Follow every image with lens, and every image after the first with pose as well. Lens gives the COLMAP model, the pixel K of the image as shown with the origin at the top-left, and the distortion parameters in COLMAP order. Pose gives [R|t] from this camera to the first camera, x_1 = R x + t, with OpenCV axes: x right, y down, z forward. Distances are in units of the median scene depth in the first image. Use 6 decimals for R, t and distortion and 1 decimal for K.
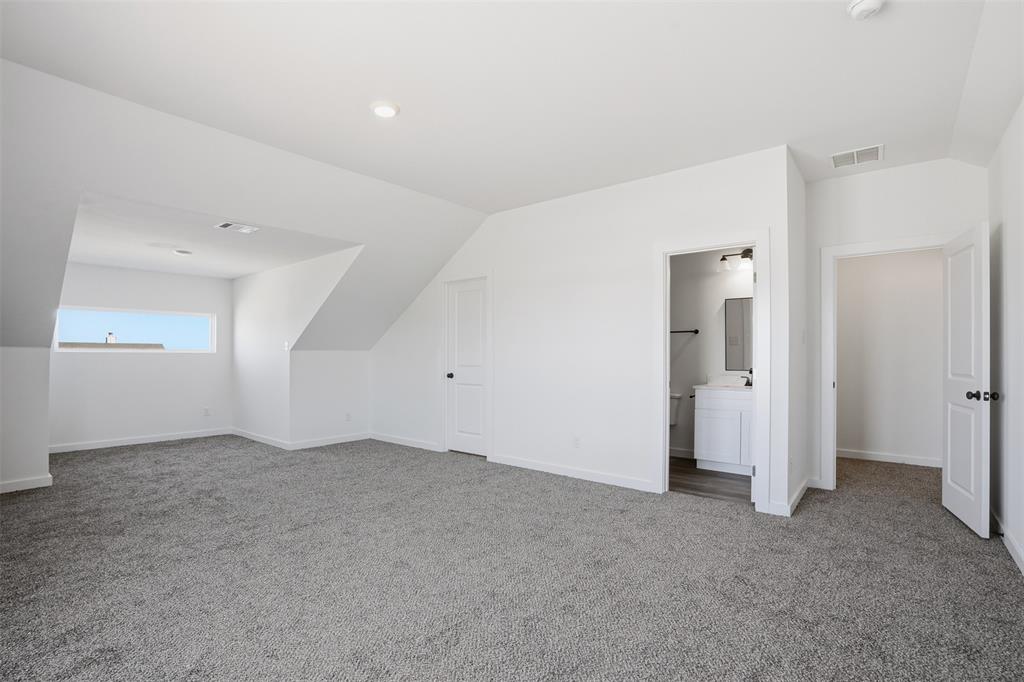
lens RADIAL K [[481.1, 0, 503.9], [0, 481.1, 345.3], [0, 0, 1]] dist [-0.041859, 0.008773]
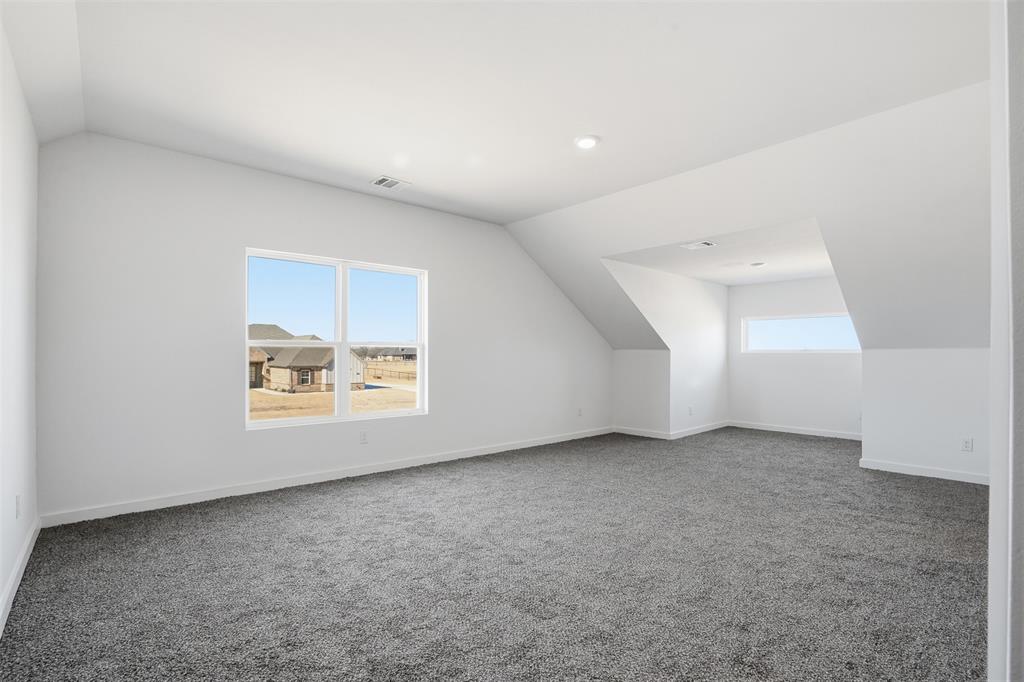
lens RADIAL K [[481.1, 0, 505.2], [0, 481.1, 348.0], [0, 0, 1]] dist [-0.041859, 0.008773]
pose [[-0.147971, -0.012457, -0.988913, 0.925720], [0.019433, 0.999691, -0.015501, 0.018226], [0.988801, -0.021511, -0.147683, 0.970515]]
